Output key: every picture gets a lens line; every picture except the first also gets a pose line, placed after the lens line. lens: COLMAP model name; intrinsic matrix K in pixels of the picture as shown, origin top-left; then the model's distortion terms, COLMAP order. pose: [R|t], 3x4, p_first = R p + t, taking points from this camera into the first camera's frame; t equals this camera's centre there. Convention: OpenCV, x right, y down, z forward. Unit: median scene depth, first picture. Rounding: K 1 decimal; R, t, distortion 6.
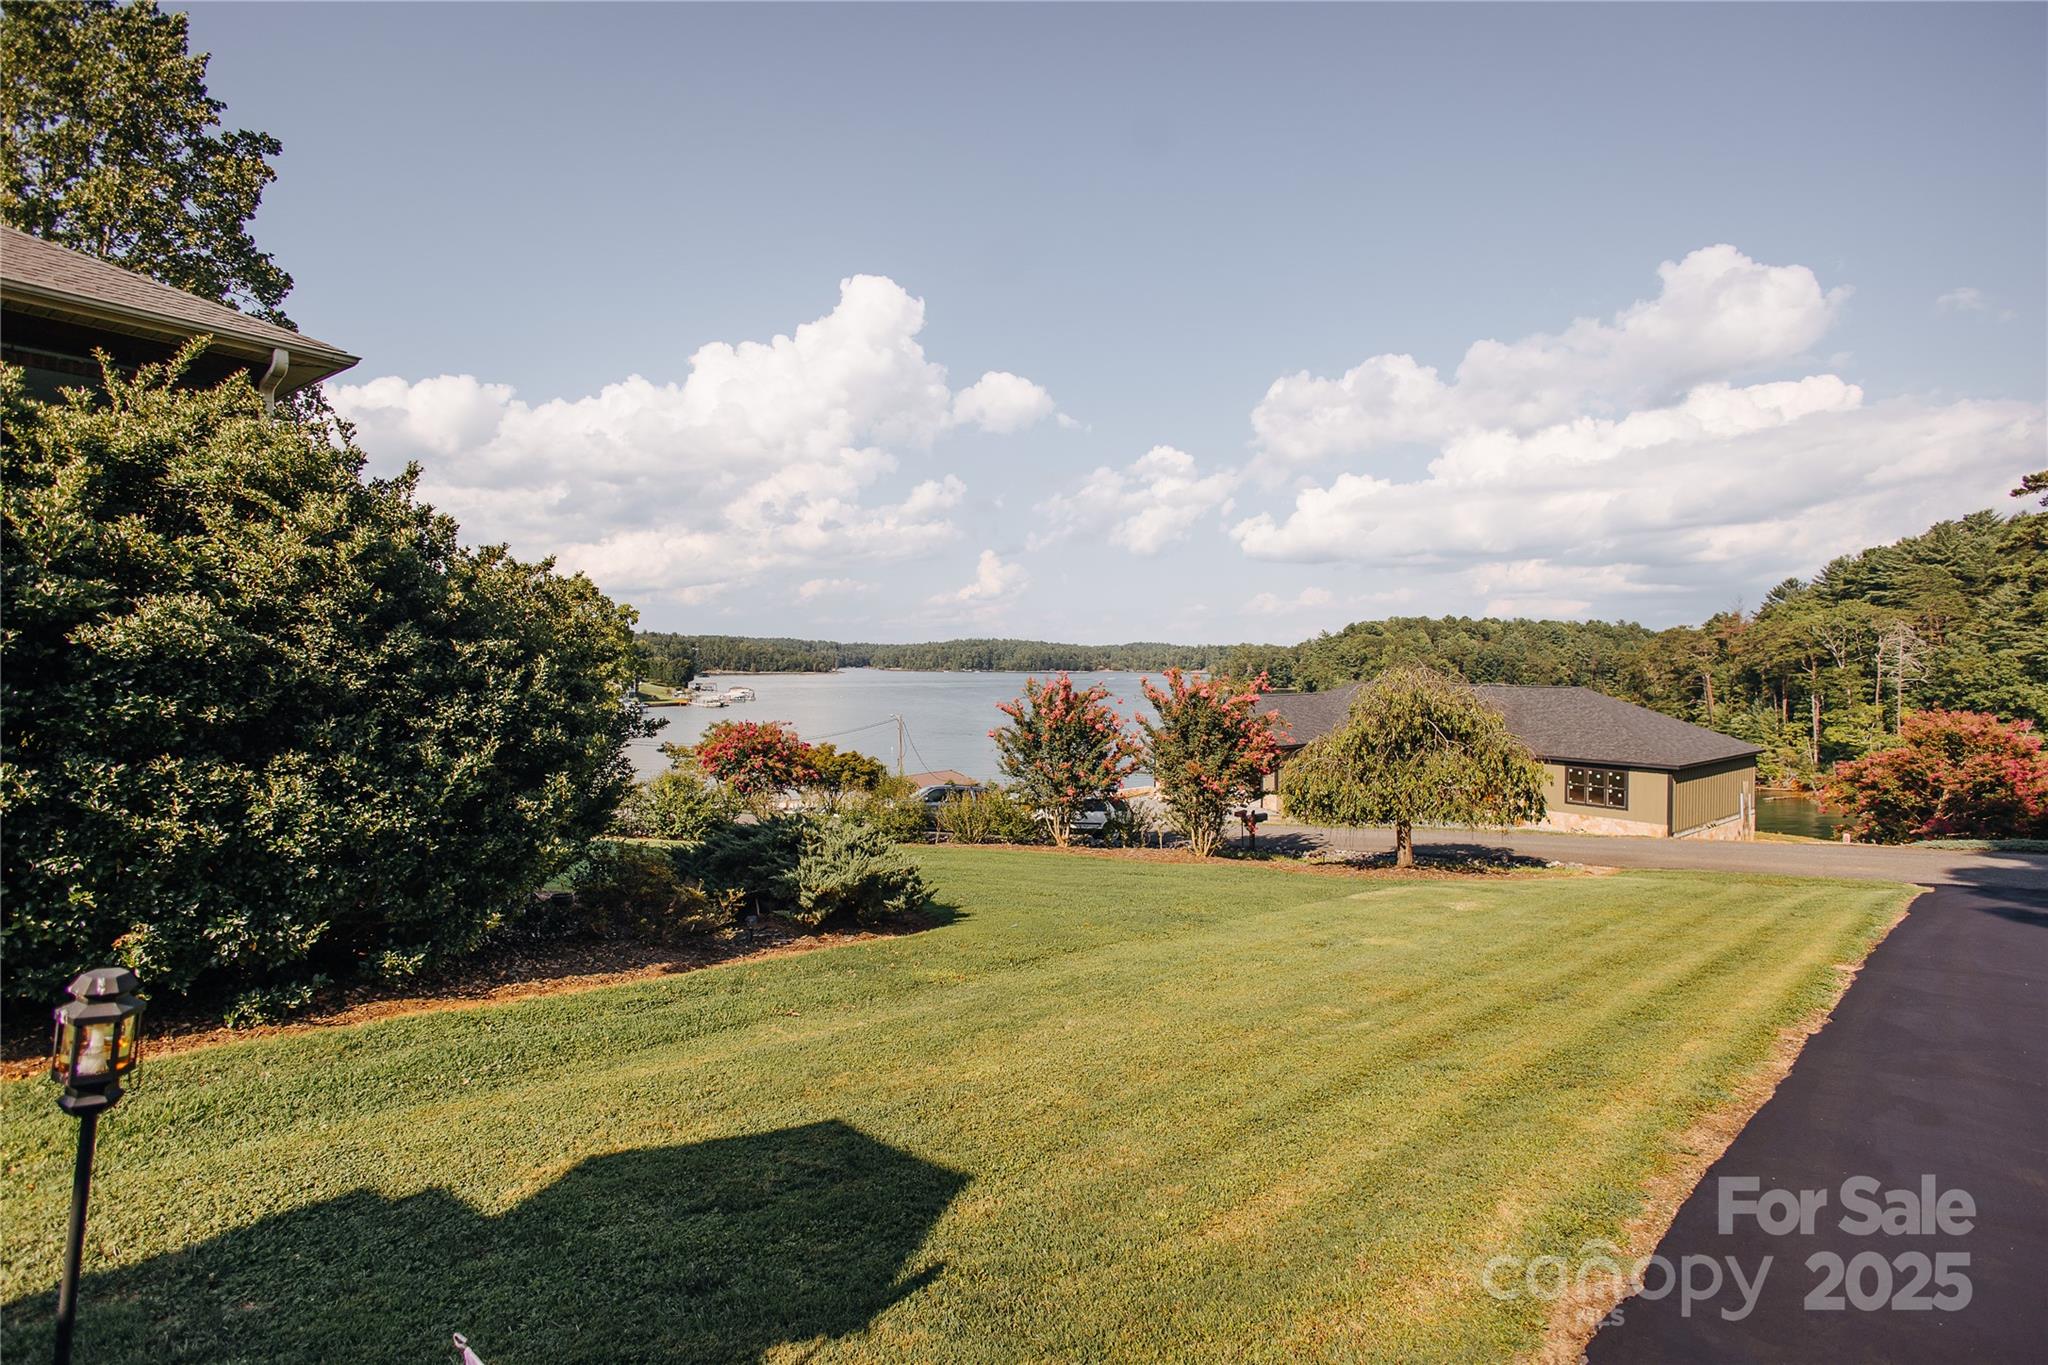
lens RADIAL K [[944.0, 0, 1029.1], [0, 944.0, 677.9], [0, 0, 1]] dist [0.001775, -0.000932]
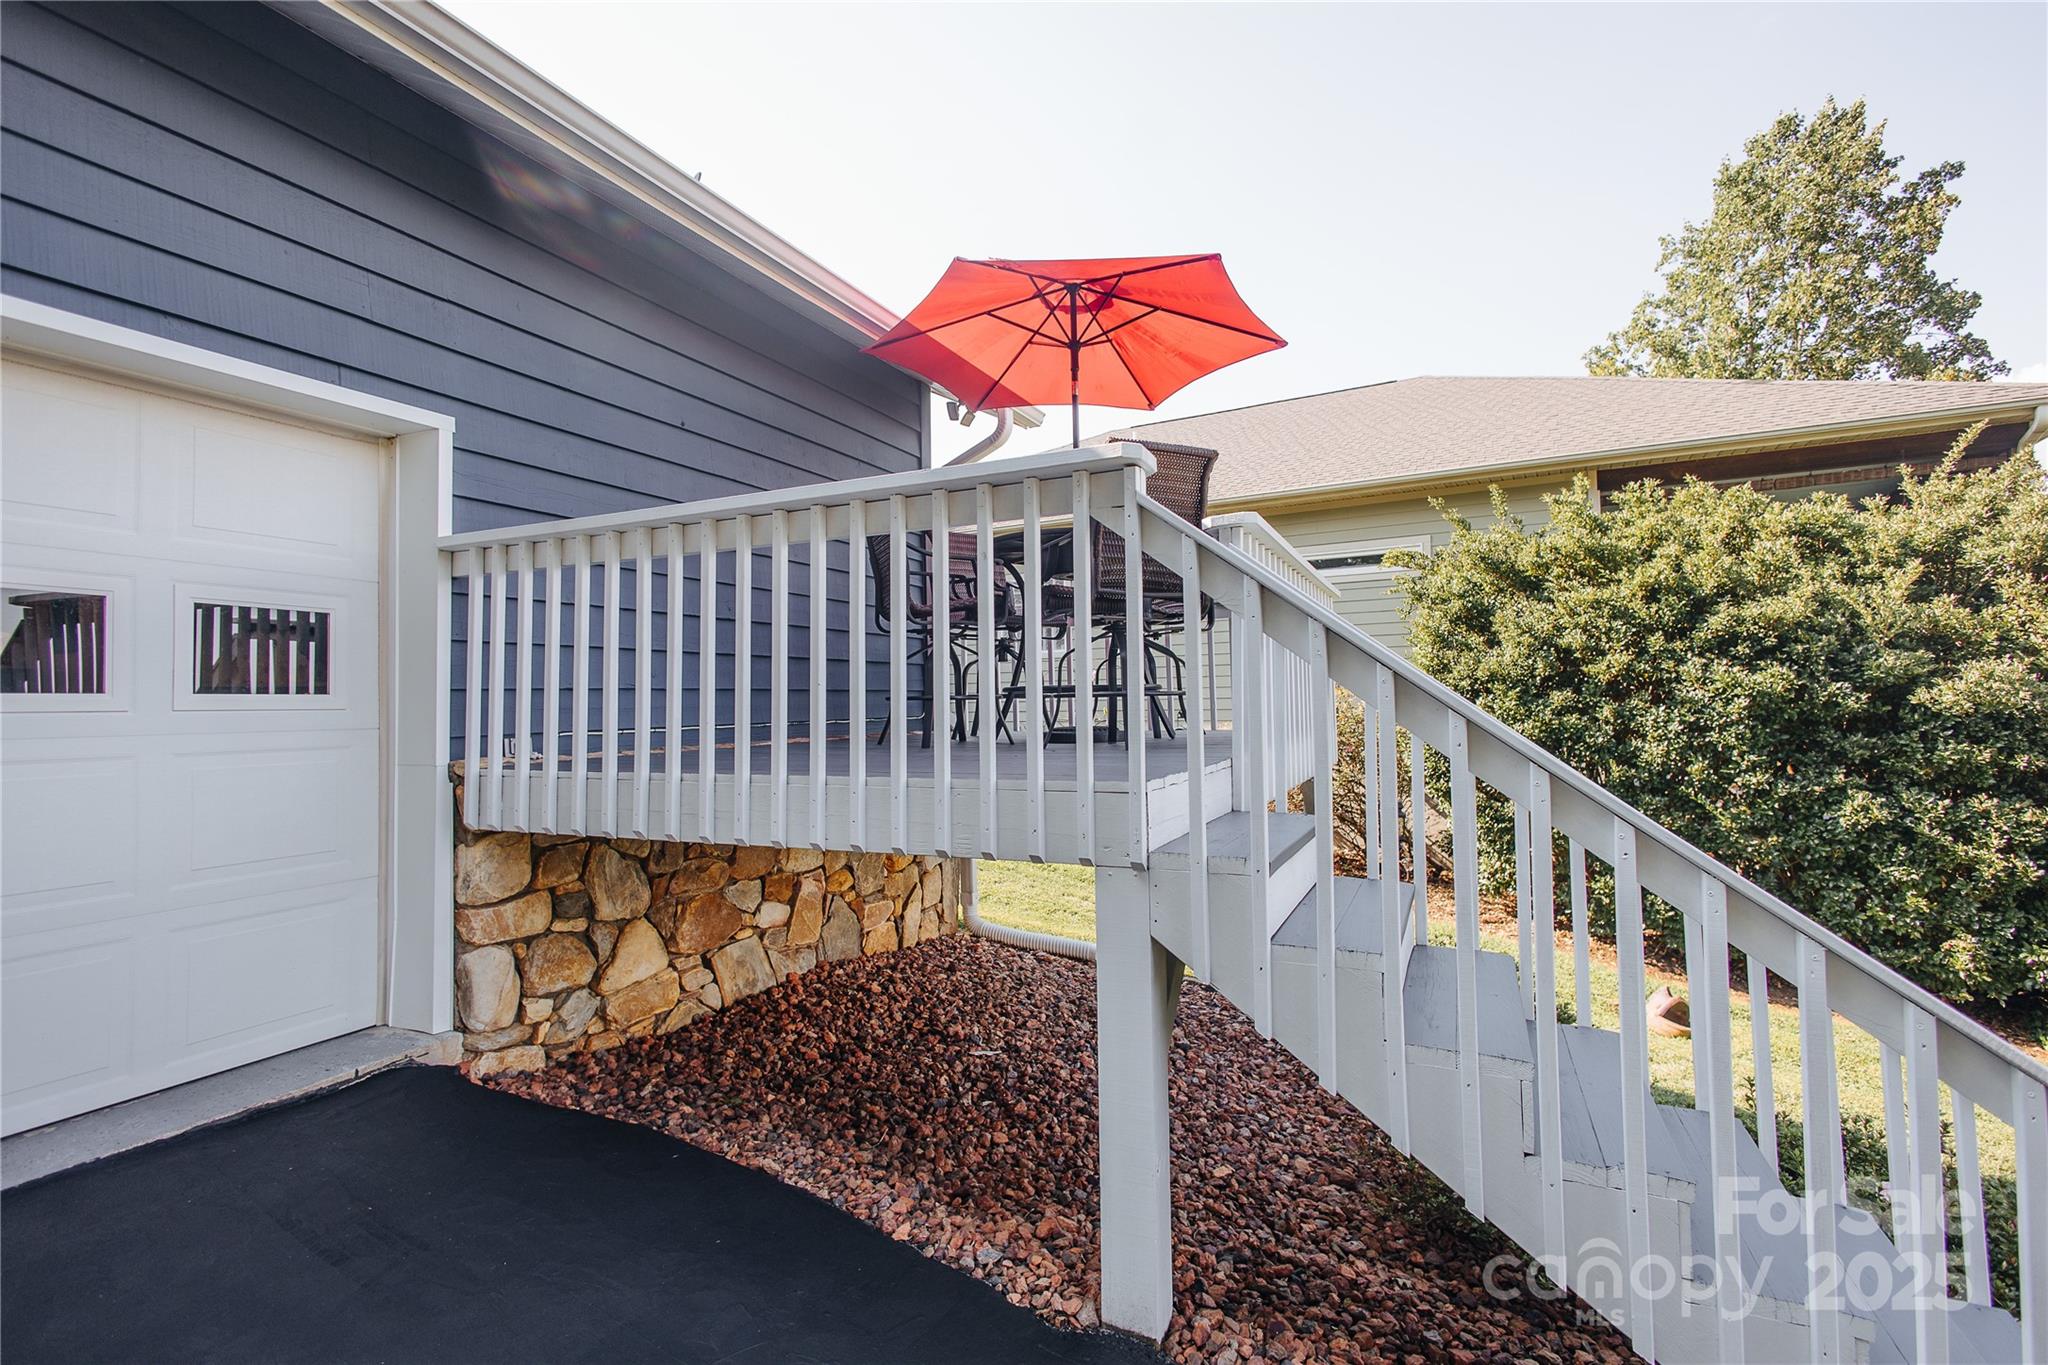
lens RADIAL K [[944.0, 0, 1027.6], [0, 944.0, 678.4], [0, 0, 1]] dist [0.001775, -0.000932]
pose [[0.130010, -0.033736, -0.990939, 0.104572], [-0.002072, 0.999410, -0.034296, -0.020617], [0.991511, 0.006512, 0.129863, -0.333434]]
